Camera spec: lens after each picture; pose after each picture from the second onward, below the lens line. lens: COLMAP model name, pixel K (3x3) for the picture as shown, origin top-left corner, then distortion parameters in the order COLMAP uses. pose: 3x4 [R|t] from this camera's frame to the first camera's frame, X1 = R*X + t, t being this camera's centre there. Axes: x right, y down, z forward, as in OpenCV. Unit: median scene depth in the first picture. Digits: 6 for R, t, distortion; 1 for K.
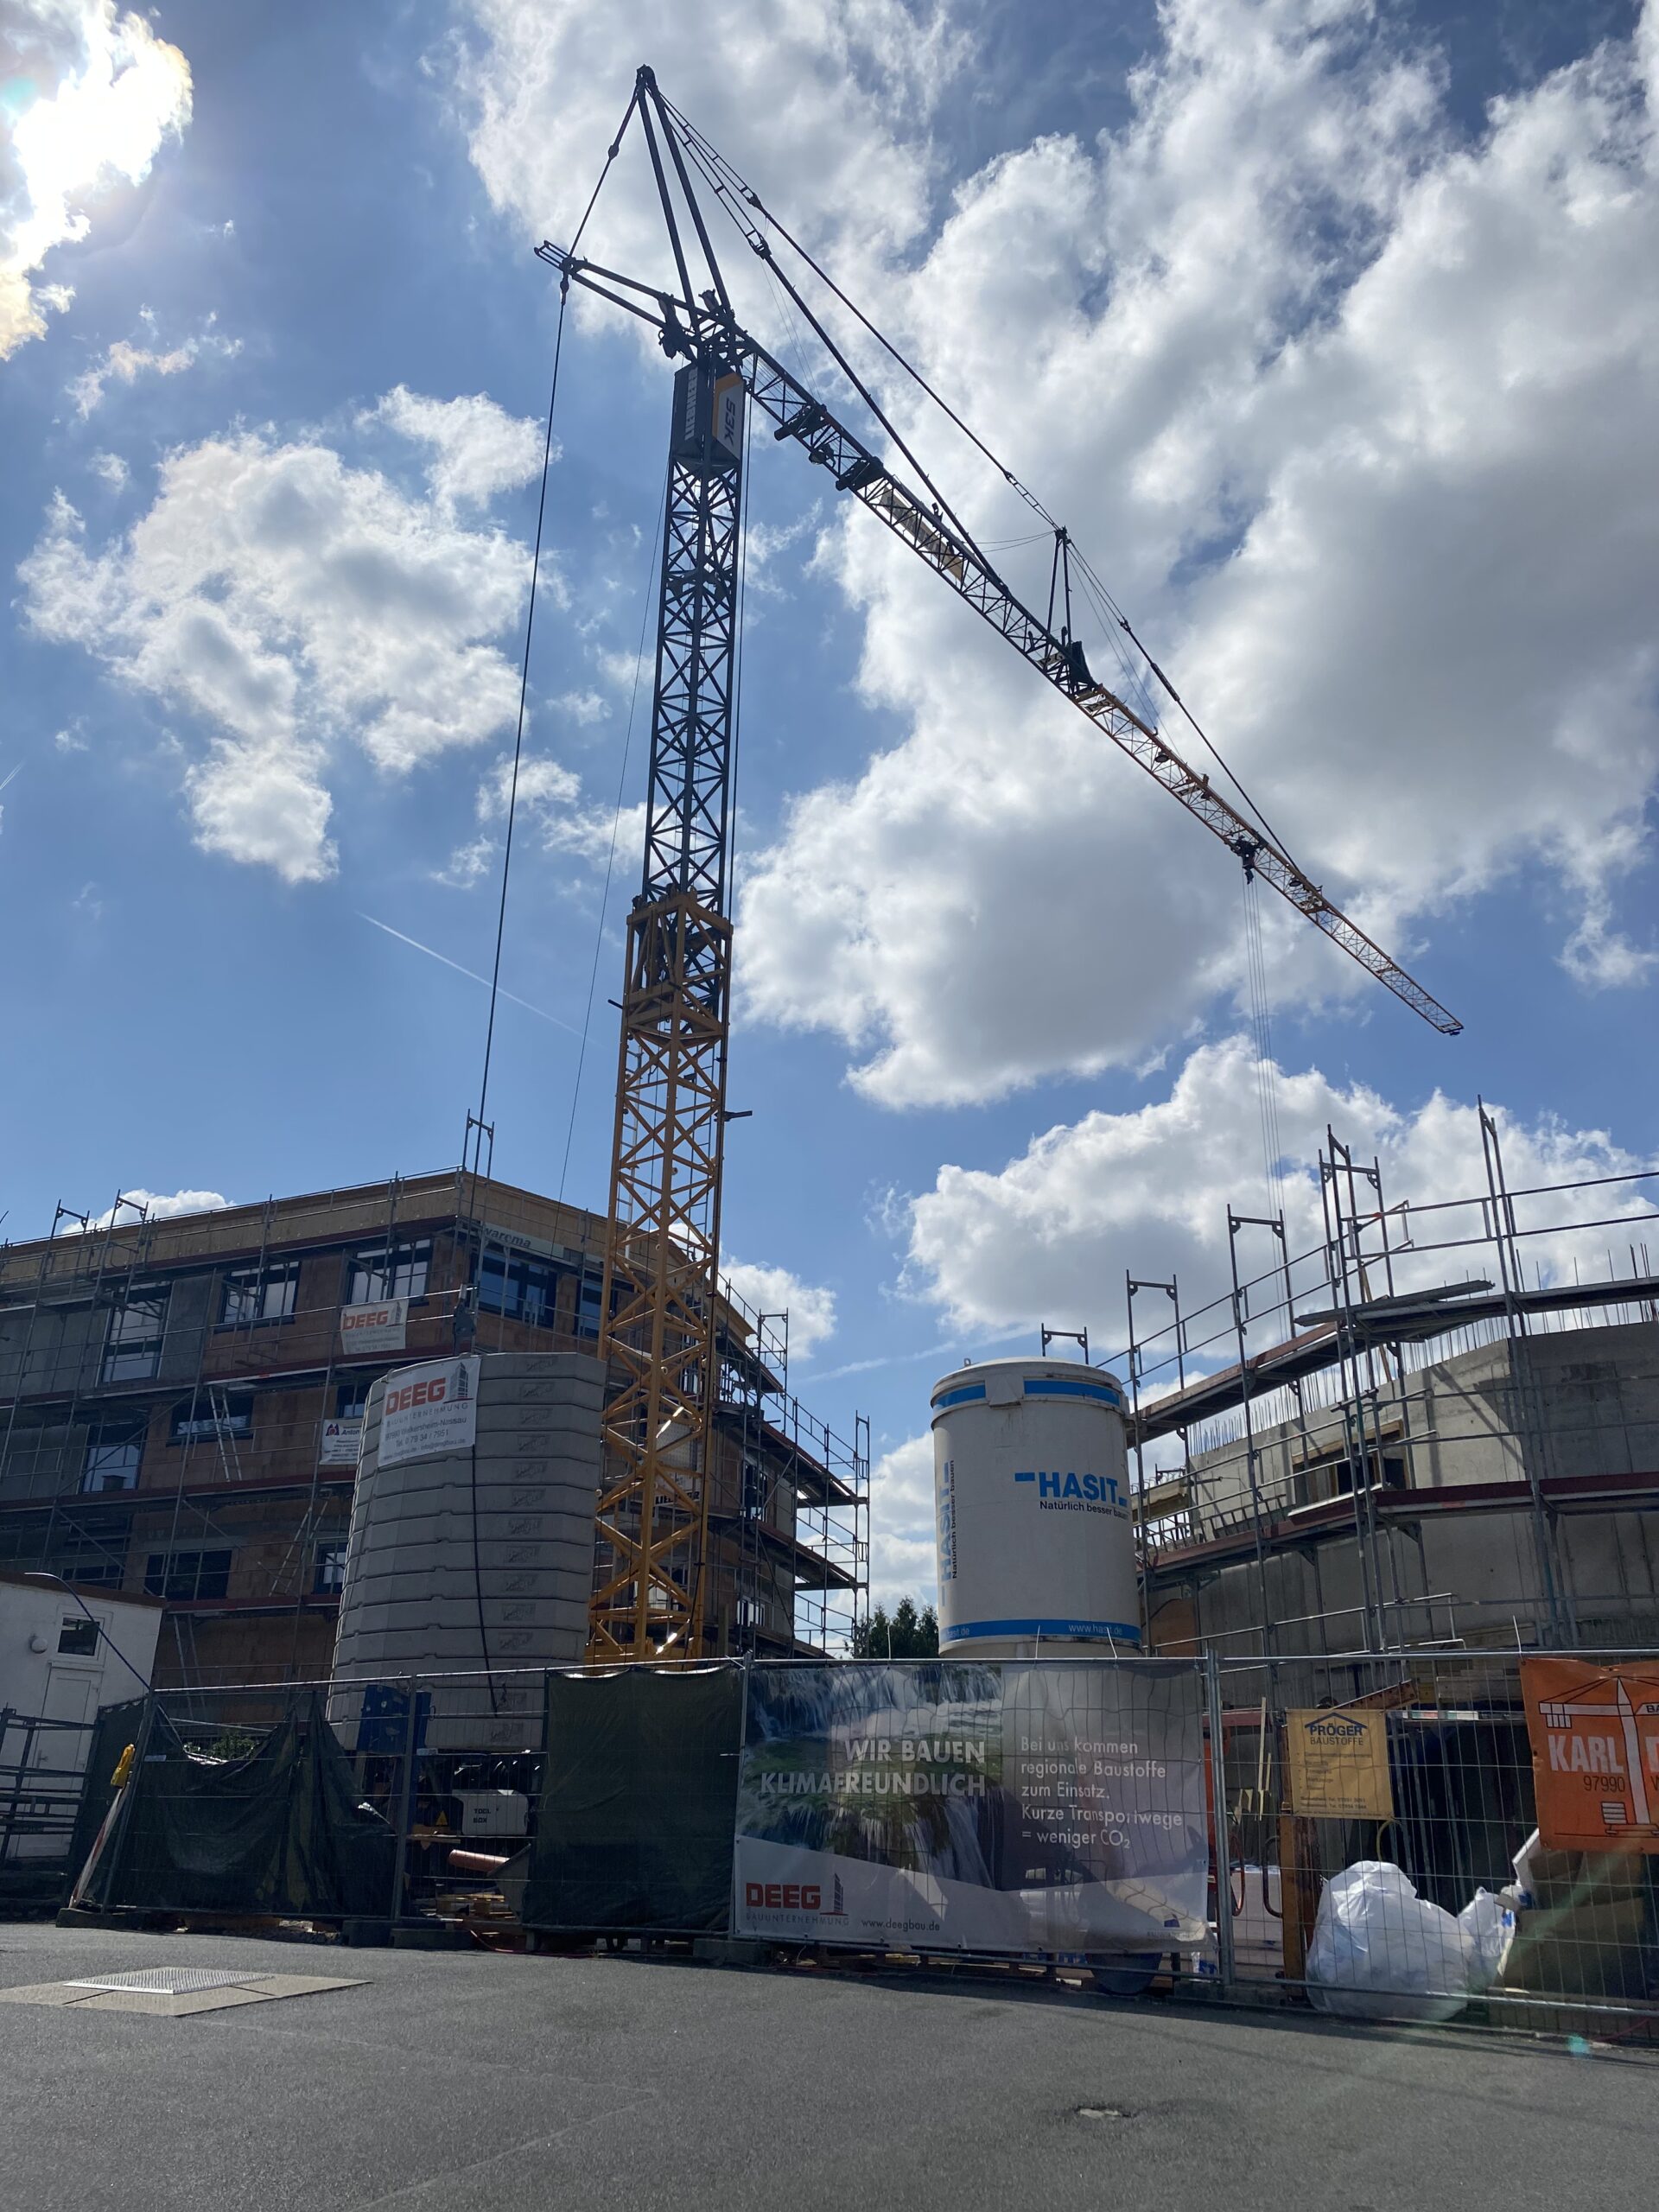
lens RADIAL K [[1655.8, 0, 829.5], [0, 1655.8, 1106.0], [0, 0, 1]] dist [-0.012743, -0.004925]
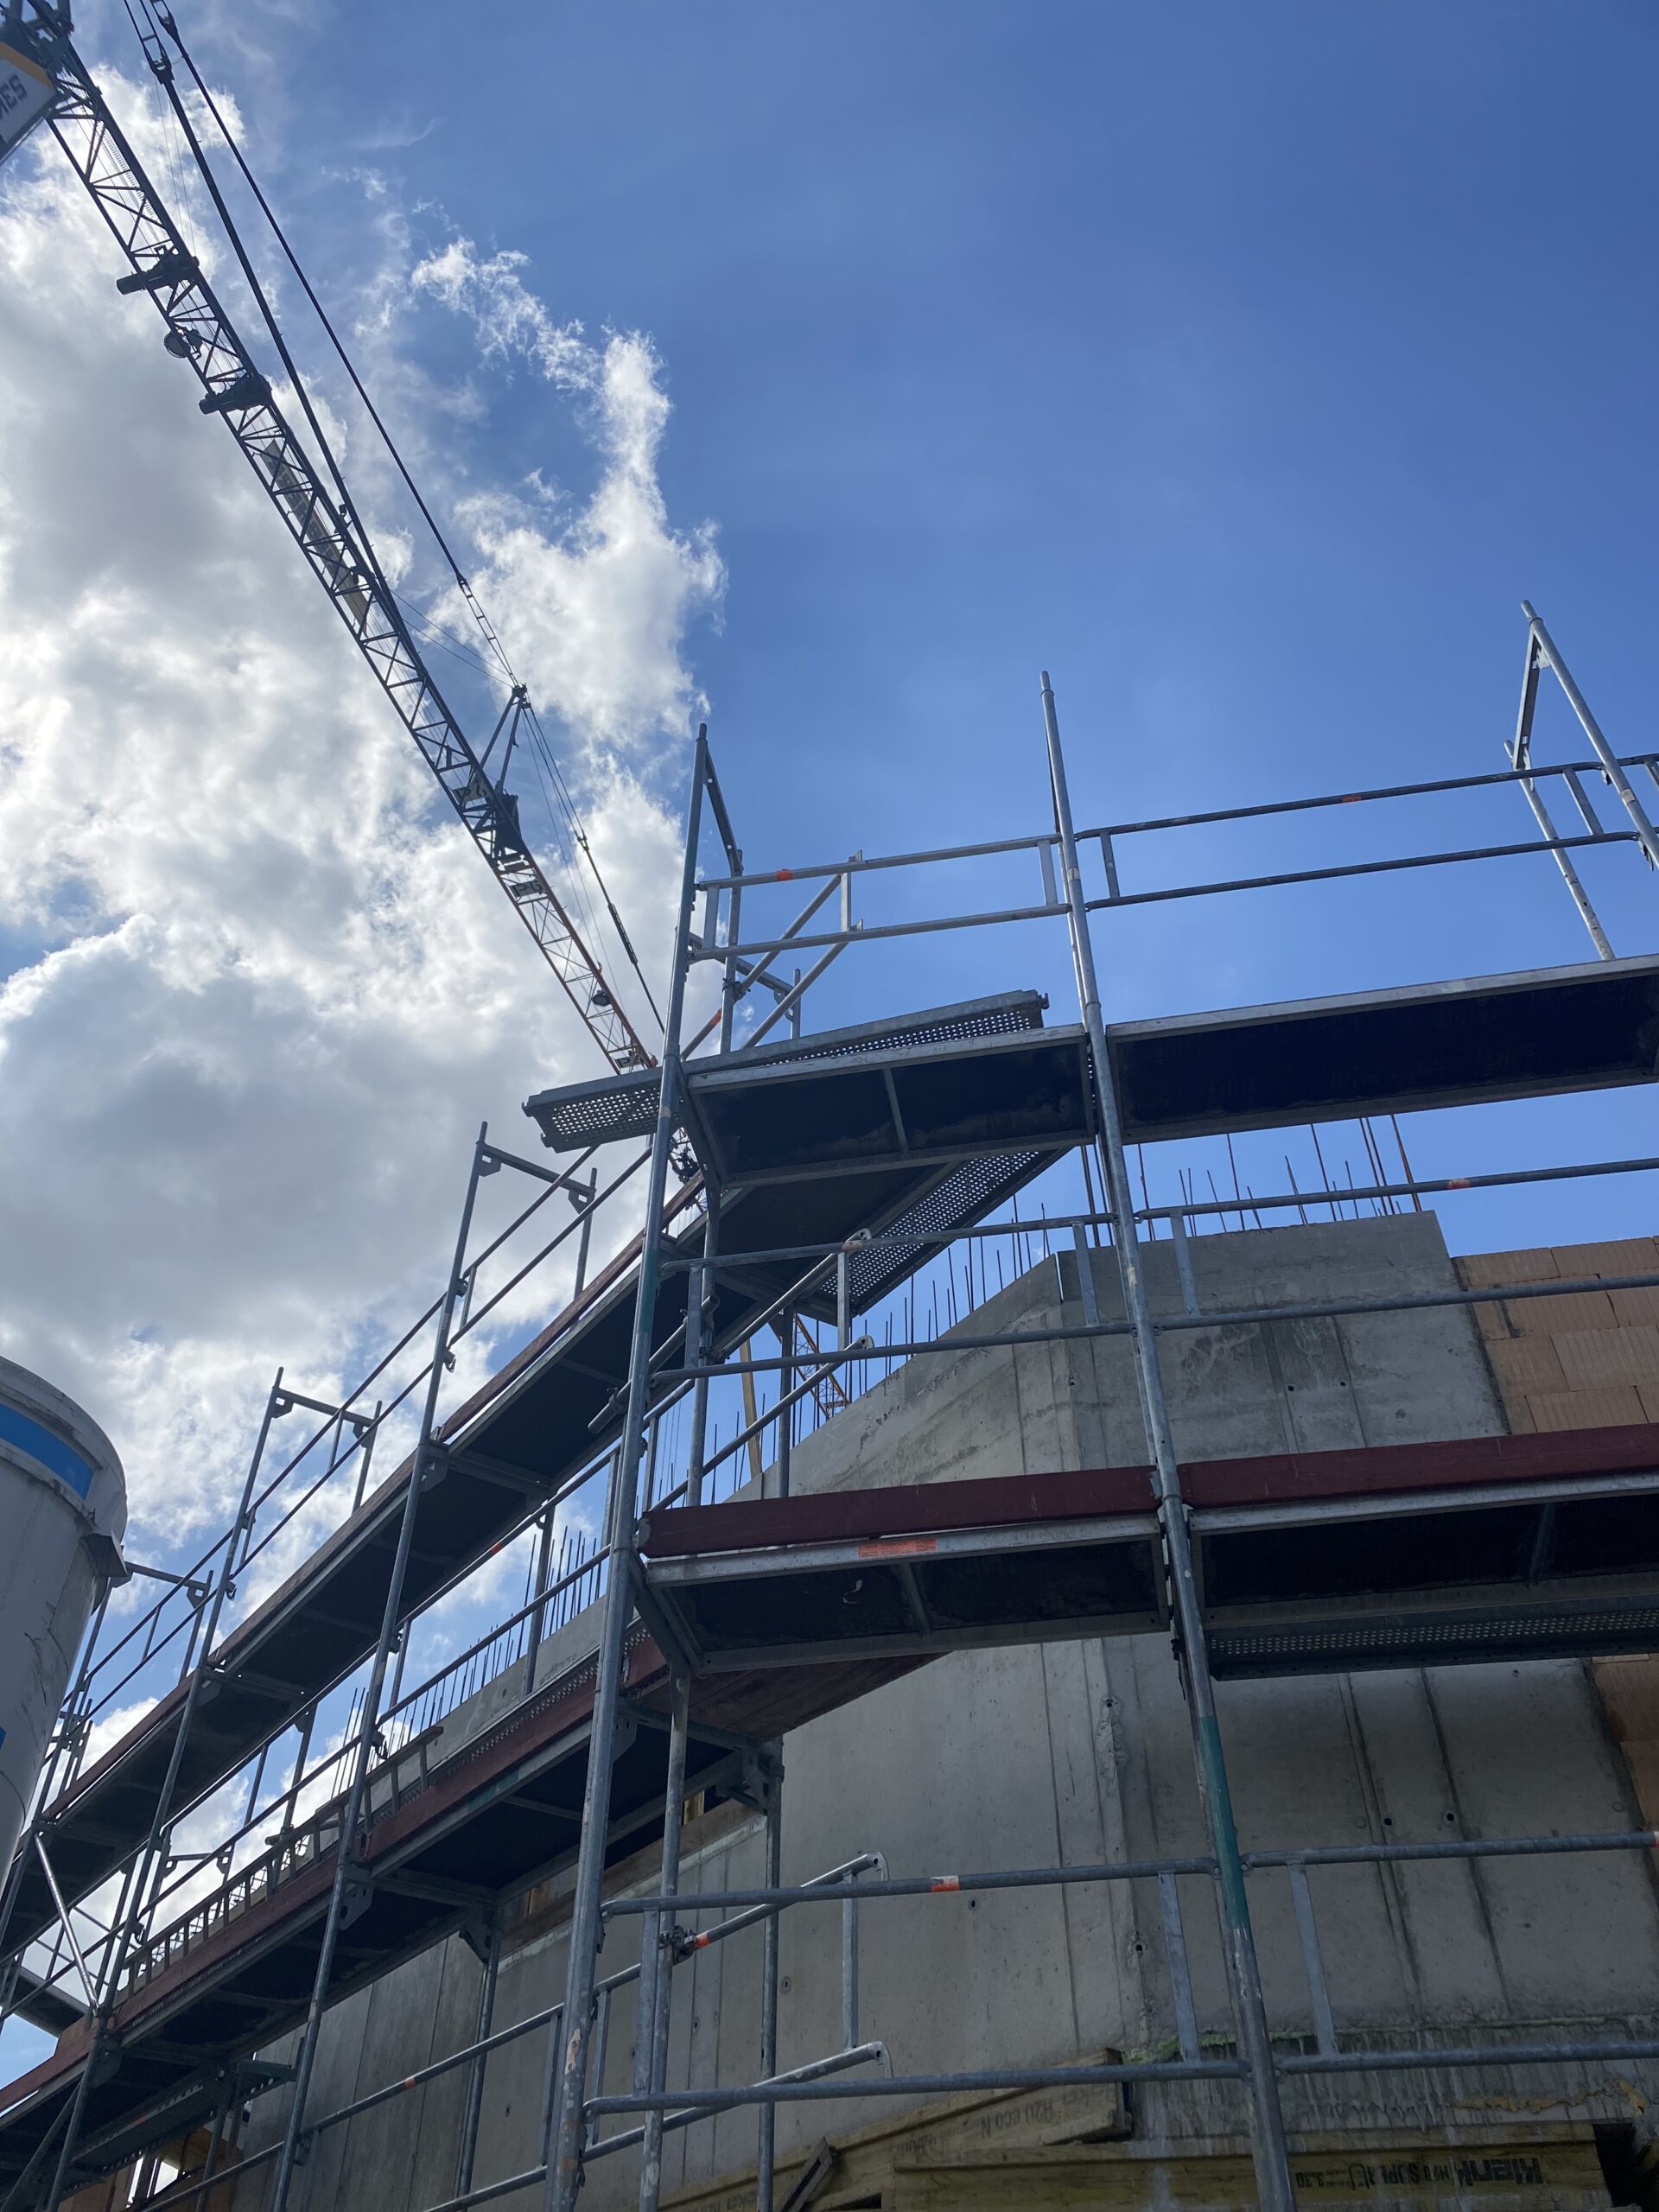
lens RADIAL K [[1655.8, 0, 829.5], [0, 1655.8, 1106.0], [0, 0, 1]] dist [-0.012743, -0.004925]
pose [[0.940618, 0.215823, 0.262028, 0.136067], [-0.110116, 0.924125, -0.365879, 0.136091], [-0.321112, 0.315299, 0.893014, 0.357365]]
